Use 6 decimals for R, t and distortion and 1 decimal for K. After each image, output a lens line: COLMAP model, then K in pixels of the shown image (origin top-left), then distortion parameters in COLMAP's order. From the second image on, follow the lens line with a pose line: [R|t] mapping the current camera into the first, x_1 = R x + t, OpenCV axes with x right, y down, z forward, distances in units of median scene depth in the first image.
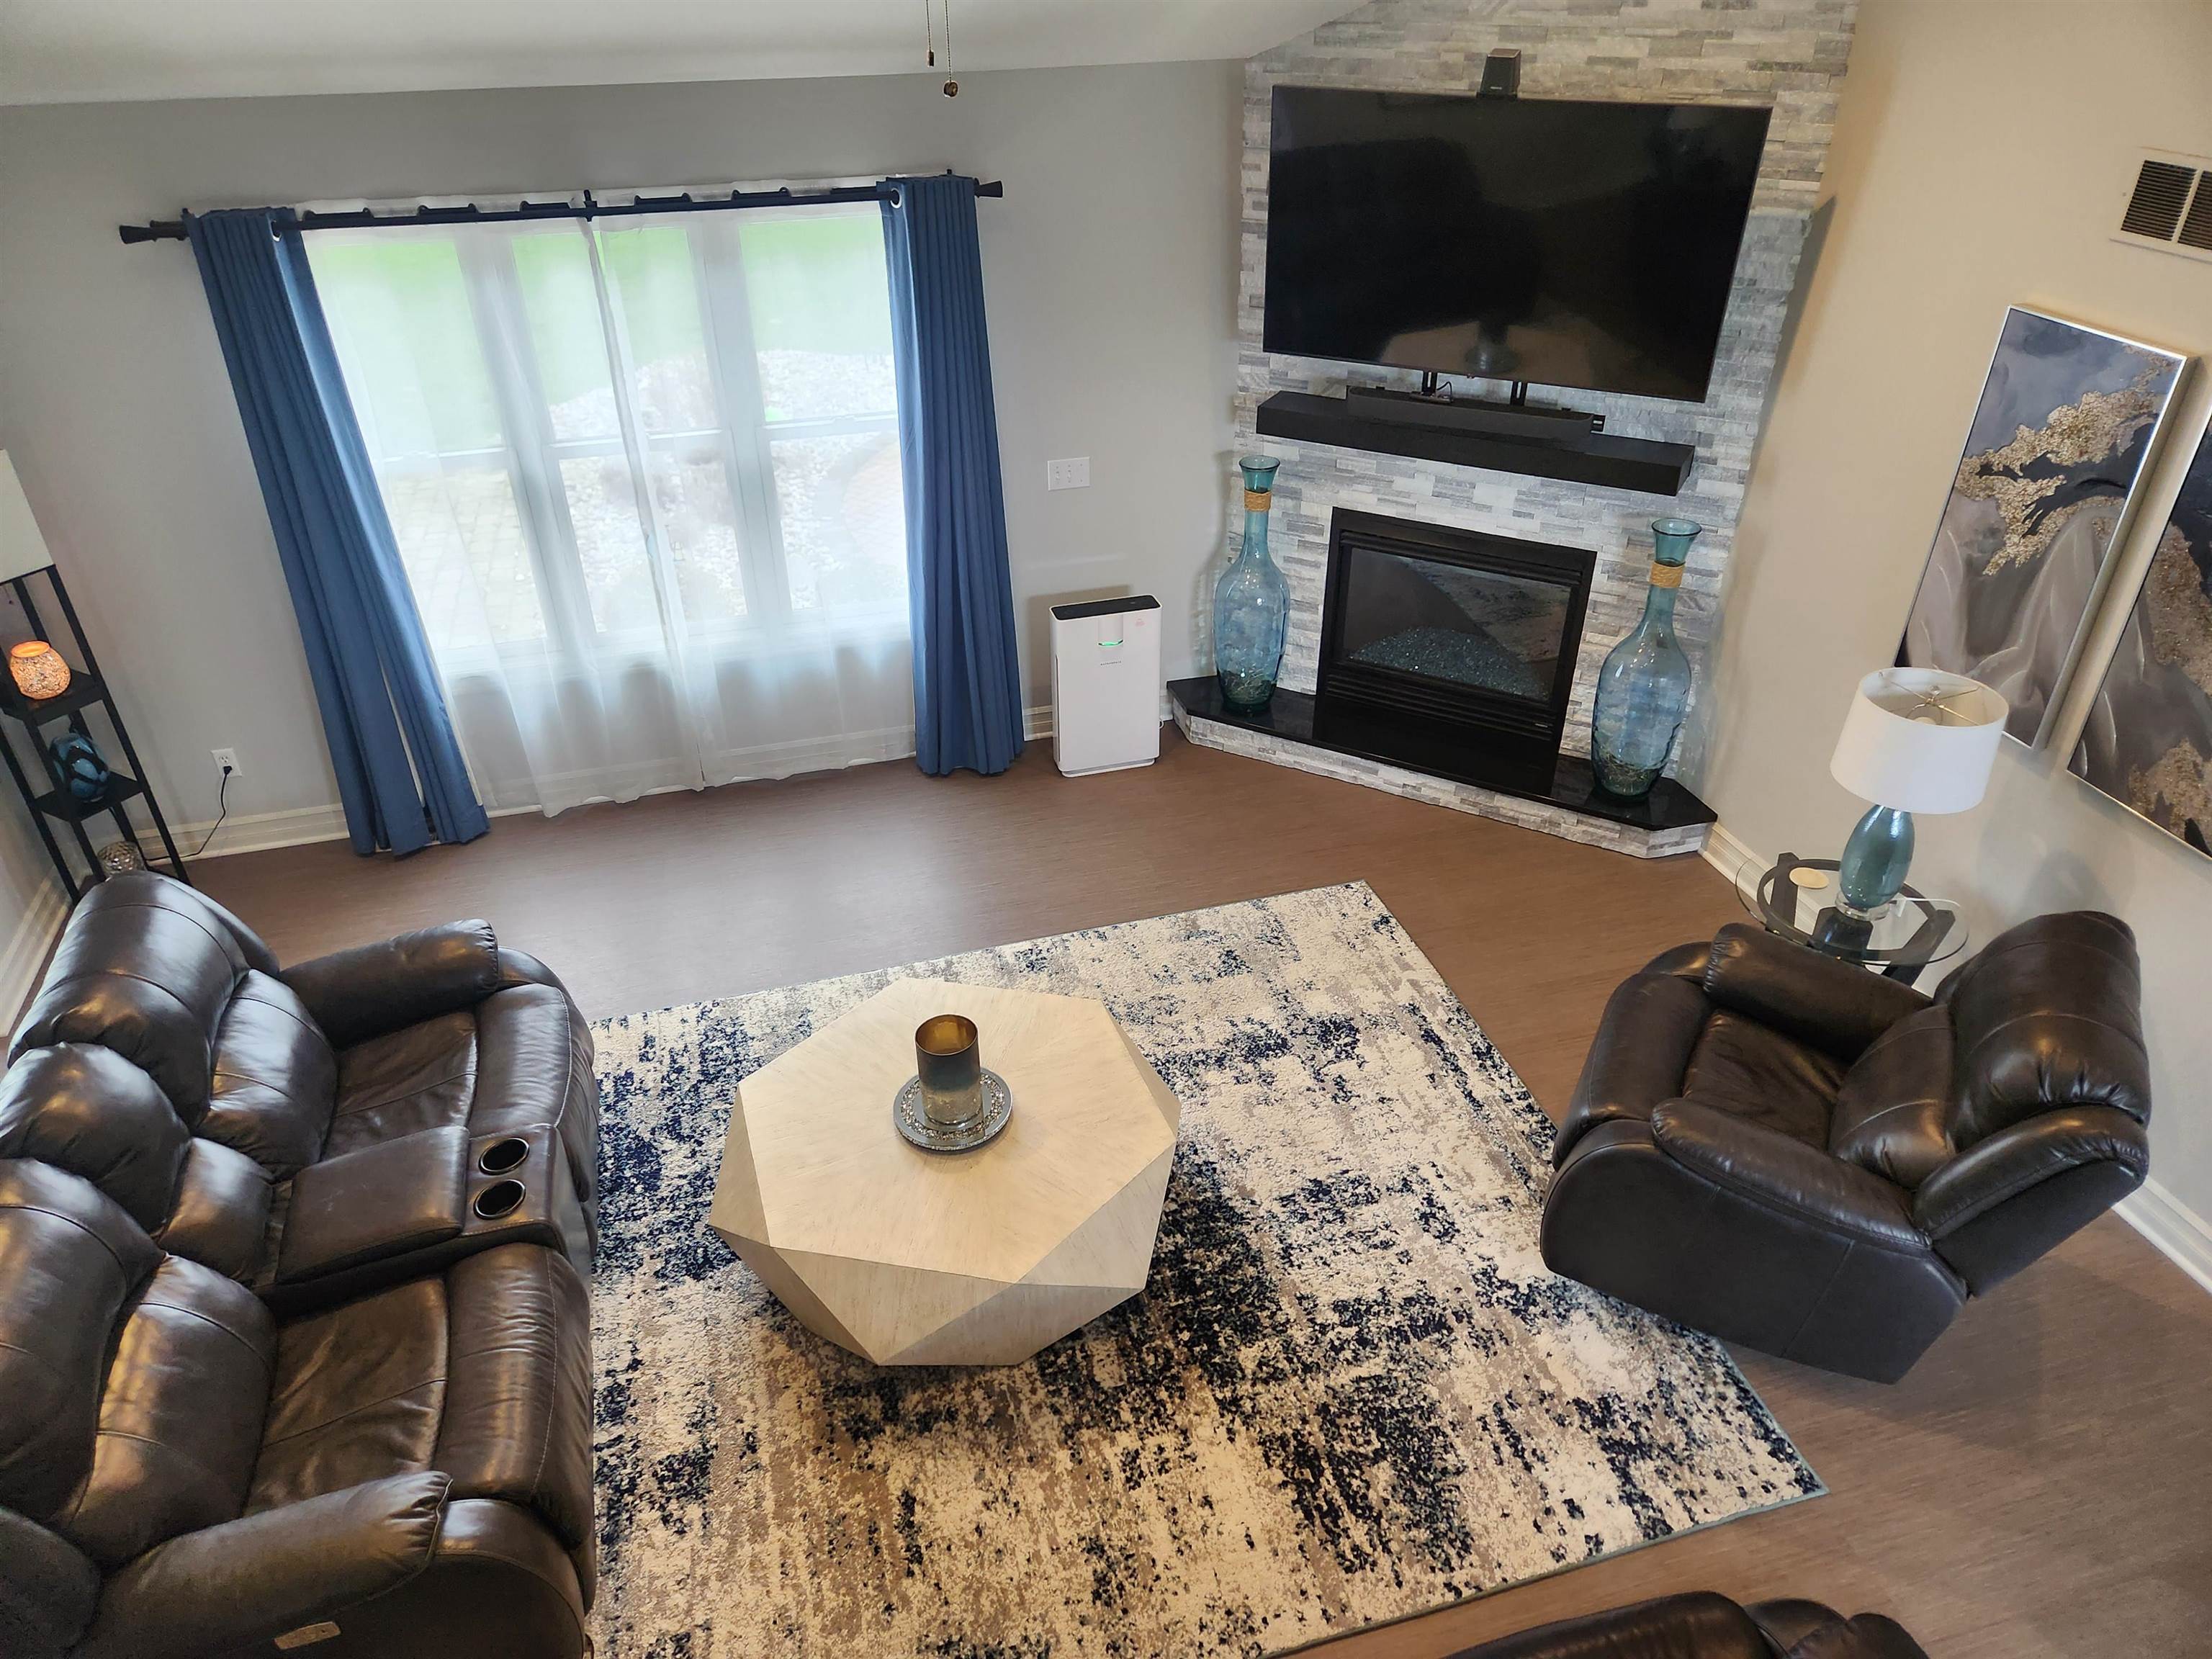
lens RADIAL K [[1468.0, 0, 1101.6], [0, 1468.0, 821.5], [0, 0, 1]] dist [0.082066, -0.067477]
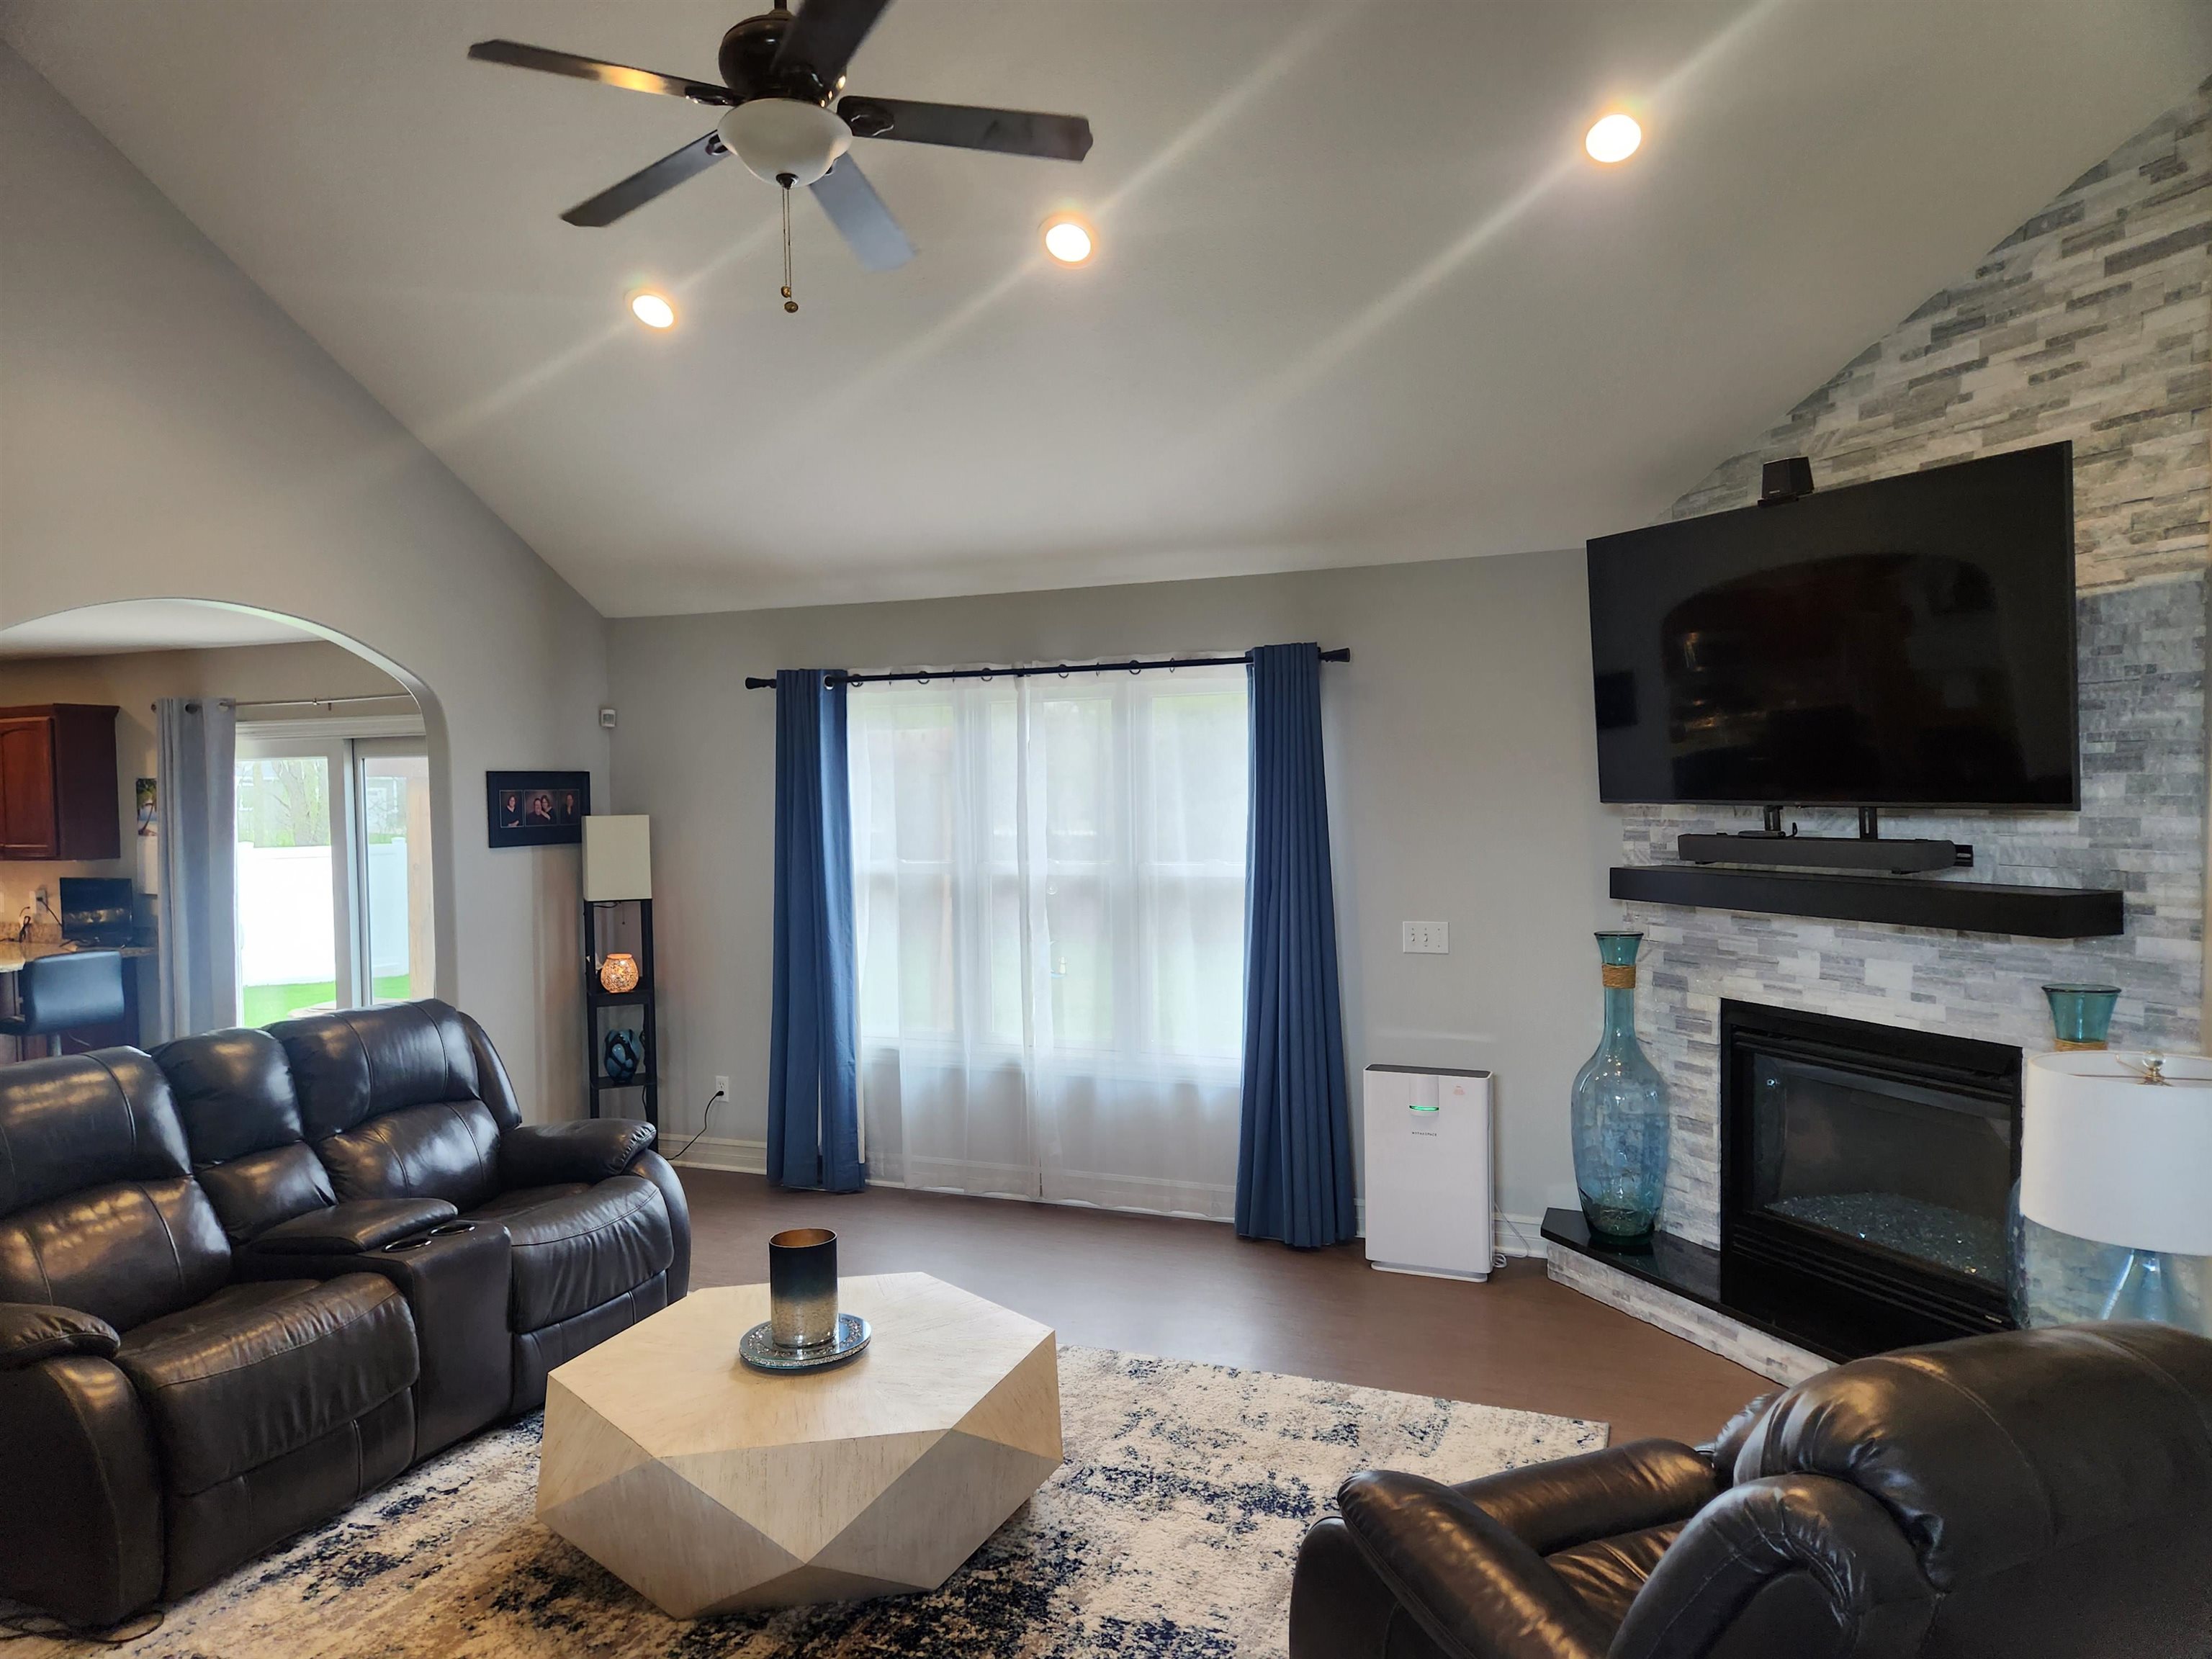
lens RADIAL K [[1477.8, 0, 1098.0], [0, 1477.8, 835.5], [0, 0, 1]] dist [0.073113, -0.053510]
pose [[0.782977, 0.018657, -0.621771, 0.509799], [-0.327797, 0.861882, -0.386922, 0.185257], [0.528674, 0.506765, 0.680950, 0.252437]]
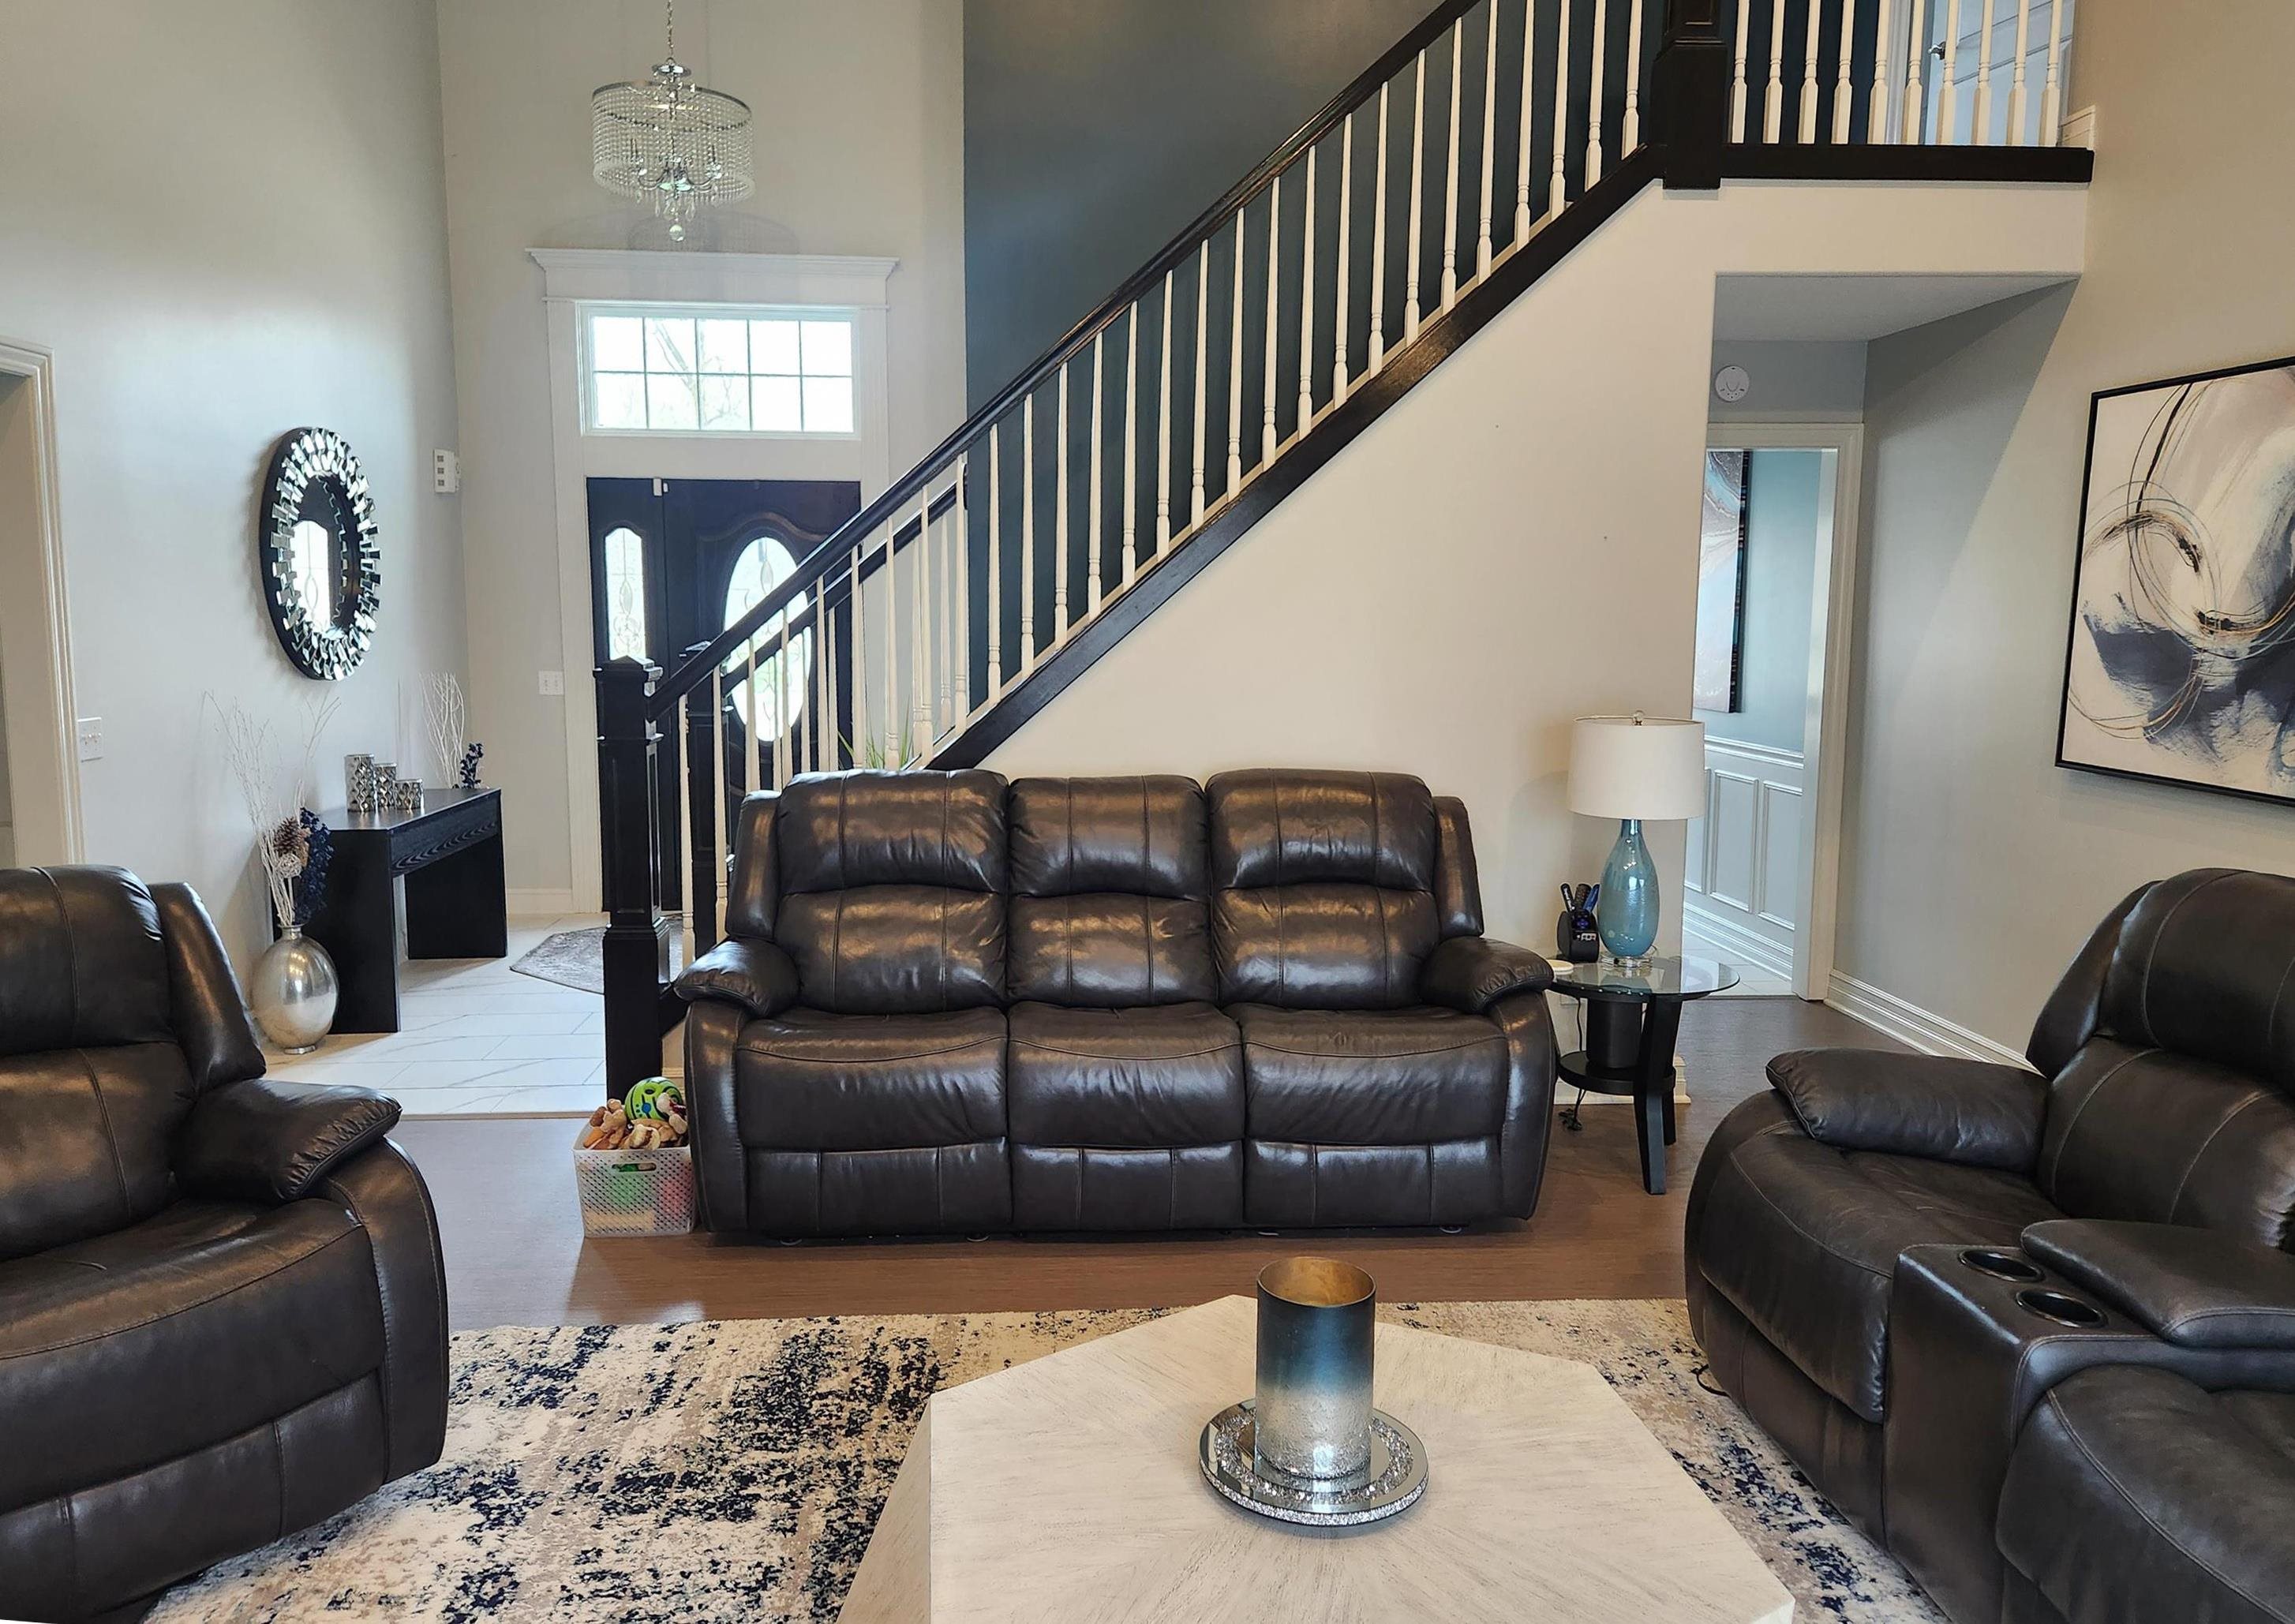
lens RADIAL K [[1649.7, 0, 1123.8], [0, 1649.7, 763.3], [0, 0, 1]] dist [0.048659, -0.000572]
pose [[-0.977103, -0.014557, 0.212267, -0.131274], [0.118858, 0.790123, 0.601313, -0.302258], [-0.176470, 0.612775, -0.770302, 1.094344]]
